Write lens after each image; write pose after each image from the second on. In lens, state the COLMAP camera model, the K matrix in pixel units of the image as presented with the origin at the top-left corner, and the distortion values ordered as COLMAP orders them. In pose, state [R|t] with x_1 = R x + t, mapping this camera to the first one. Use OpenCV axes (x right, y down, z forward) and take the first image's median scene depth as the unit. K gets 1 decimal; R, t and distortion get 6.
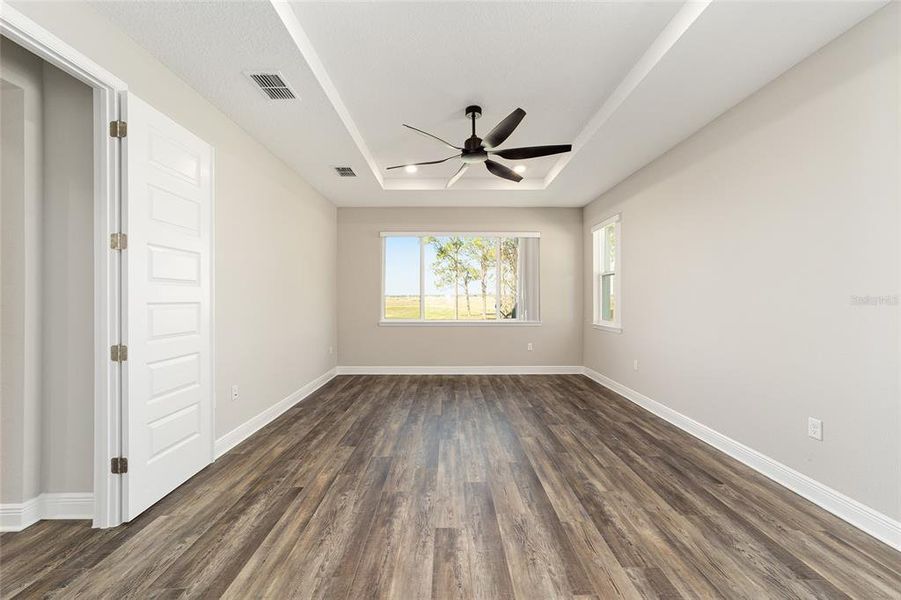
lens RADIAL K [[343.6, 0, 448.4], [0, 343.6, 301.1], [0, 0, 1]] dist [-0.012077, 0.005677]
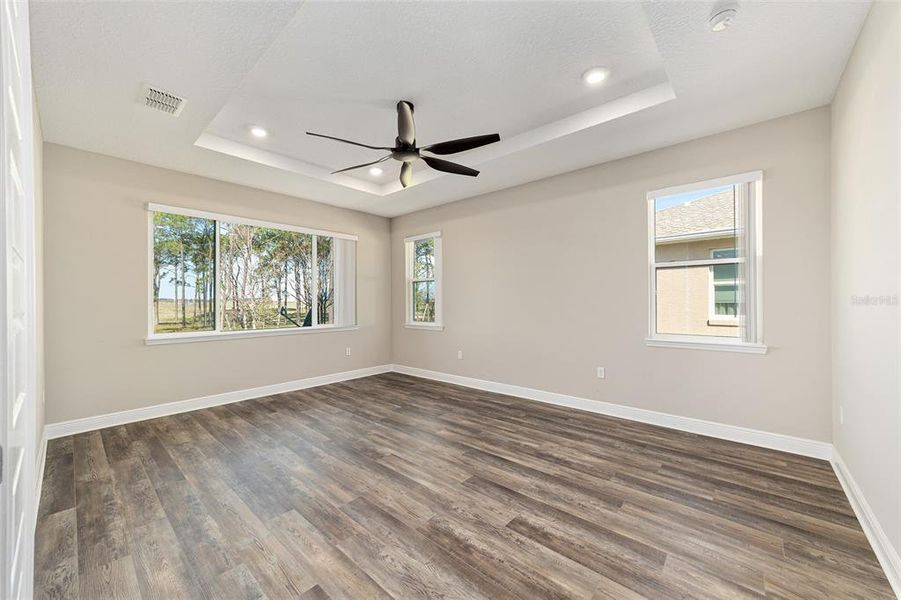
lens RADIAL K [[342.5, 0, 443.8], [0, 342.5, 299.8], [0, 0, 1]] dist [-0.002813, 0.000086]
pose [[0.675842, -0.000700, 0.737046, -0.717194], [0.013690, 0.999839, -0.011604, 0.001535], [-0.736920, 0.017932, 0.675743, 0.345206]]
